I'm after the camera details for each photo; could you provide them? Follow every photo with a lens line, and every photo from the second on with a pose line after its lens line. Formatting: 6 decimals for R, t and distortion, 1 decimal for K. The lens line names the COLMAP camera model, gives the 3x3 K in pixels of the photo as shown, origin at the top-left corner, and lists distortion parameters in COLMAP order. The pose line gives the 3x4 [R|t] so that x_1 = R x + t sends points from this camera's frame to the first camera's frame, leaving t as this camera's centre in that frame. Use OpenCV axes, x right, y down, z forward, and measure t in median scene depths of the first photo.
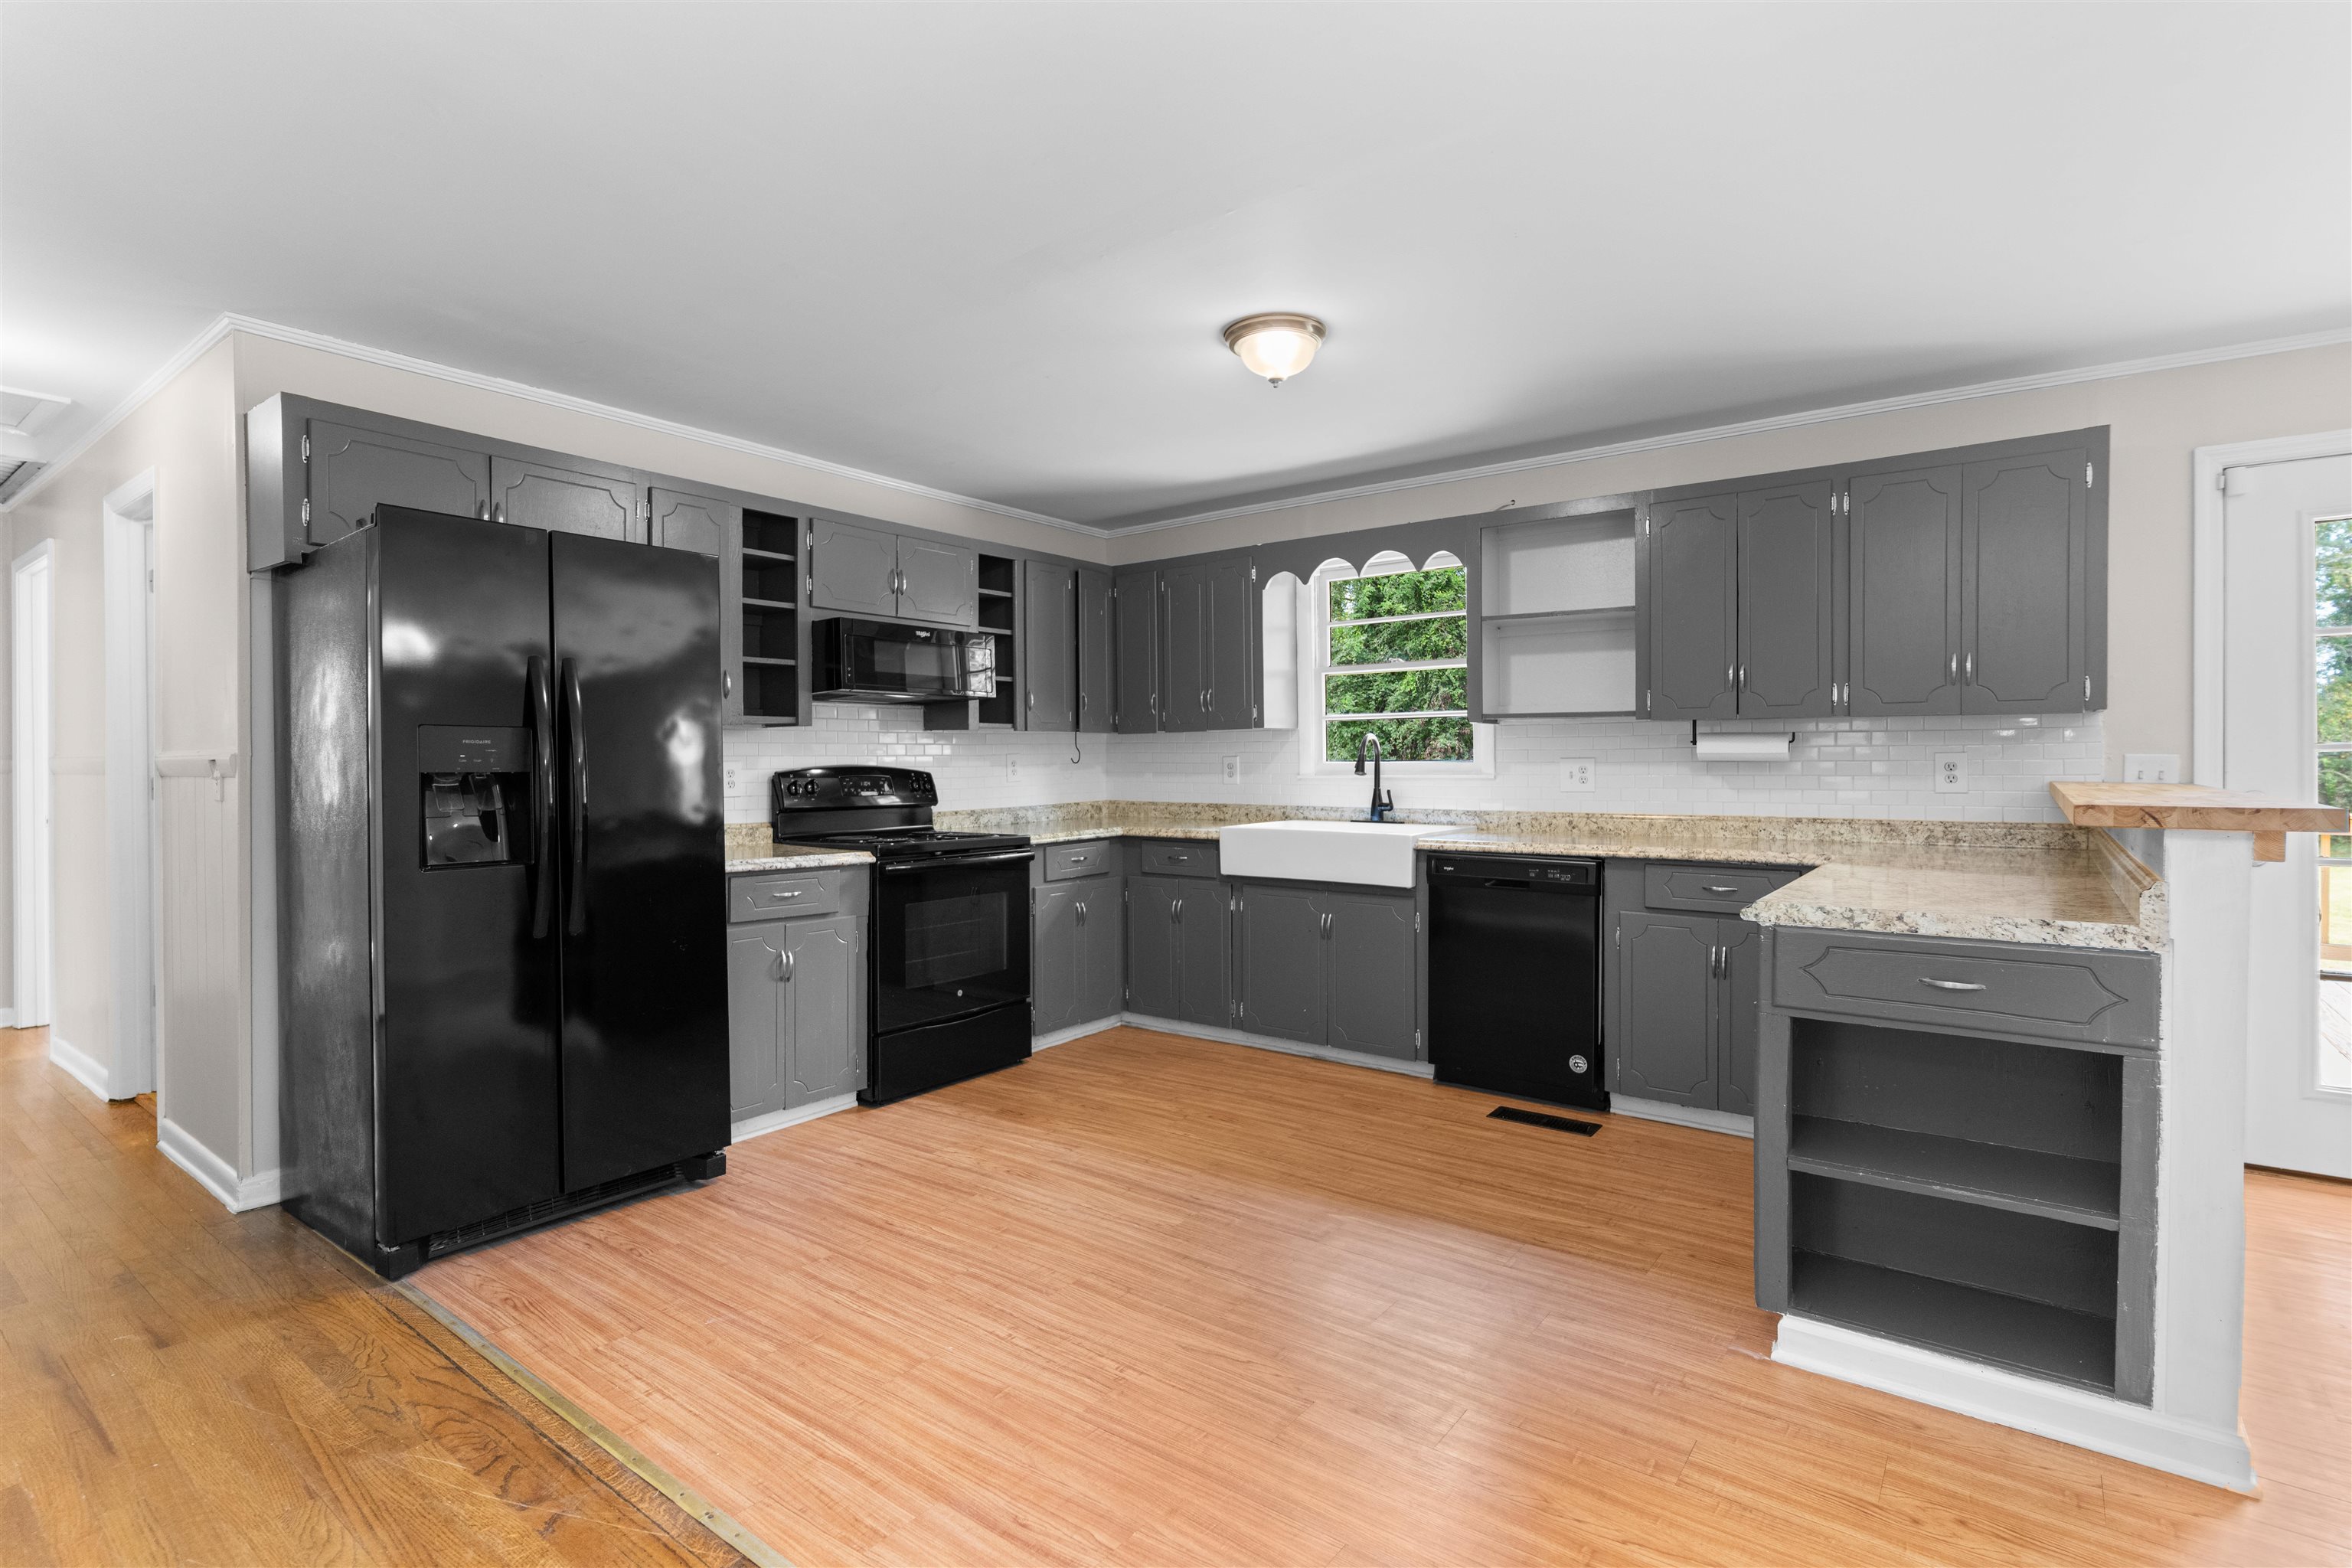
lens RADIAL K [[1155.0, 0, 1146.7], [0, 1155.0, 798.2], [0, 0, 1]] dist [0.010231, -0.000681]
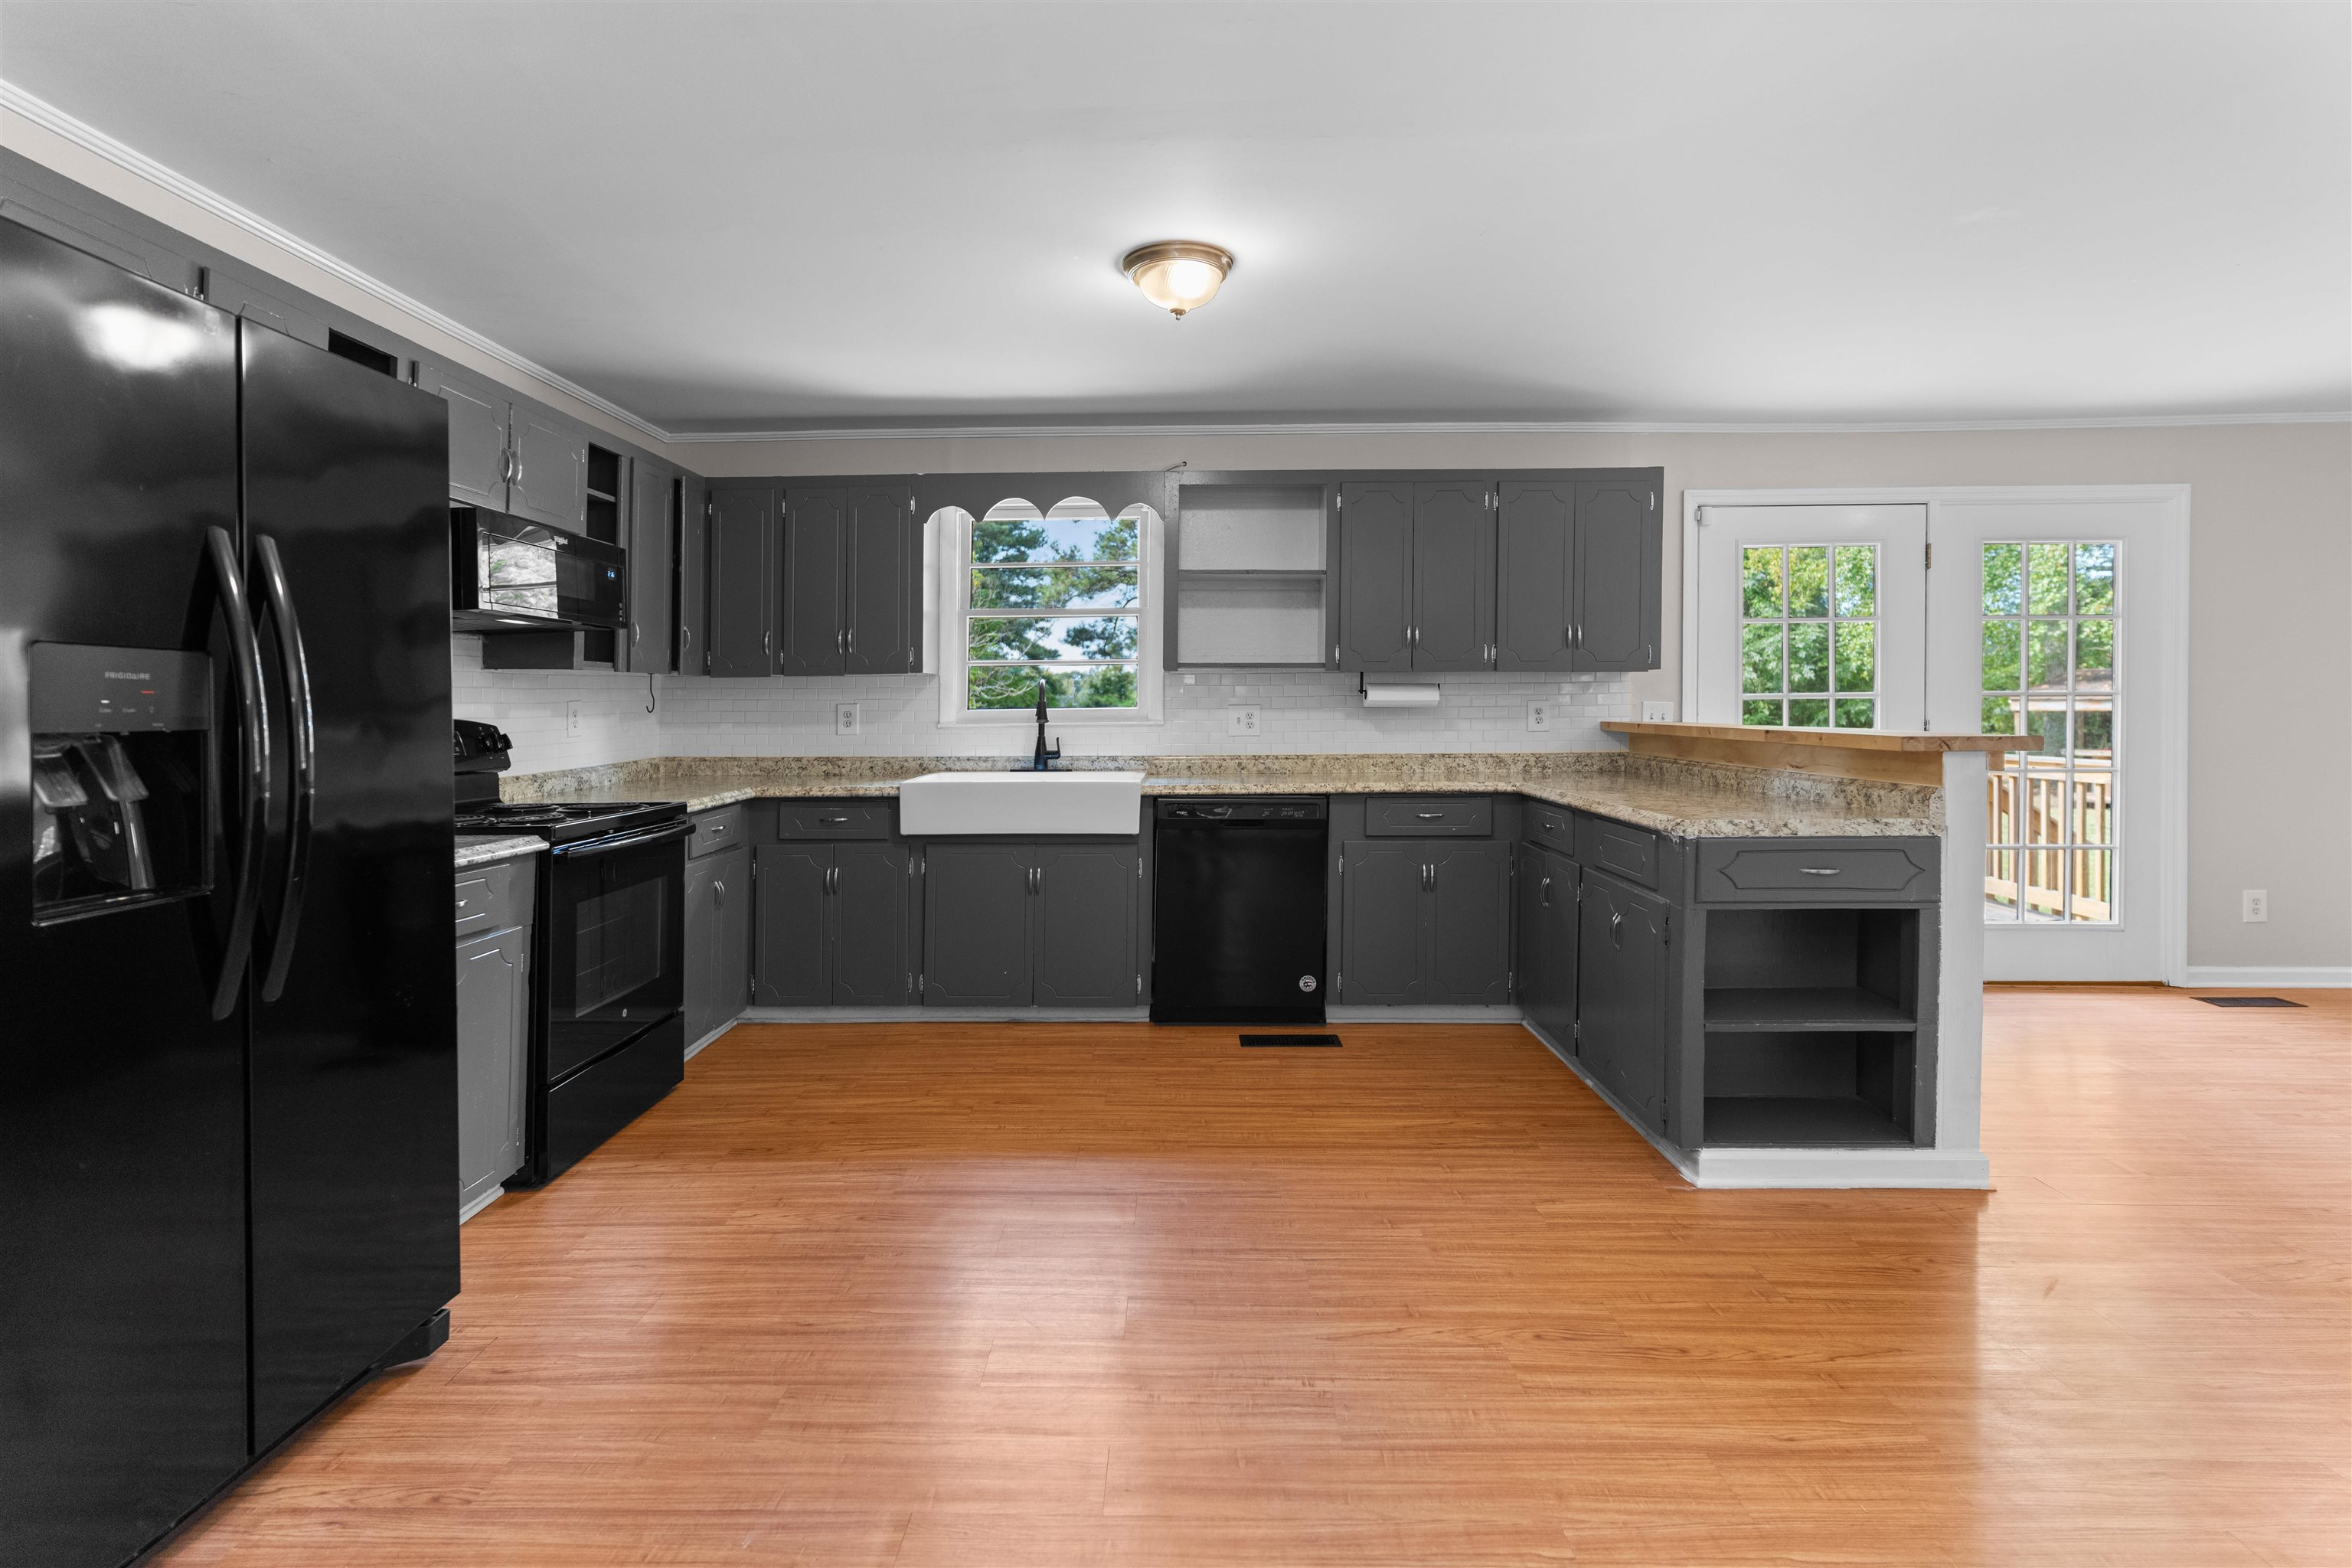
lens RADIAL K [[1155.0, 0, 1120.1], [0, 1155.0, 718.8], [0, 0, 1]] dist [0.010231, -0.000681]
pose [[0.801348, -0.008472, 0.598139, -0.420820], [0.022712, 0.999610, -0.016270, -0.007417], [-0.597768, 0.026623, 0.801227, 0.219753]]
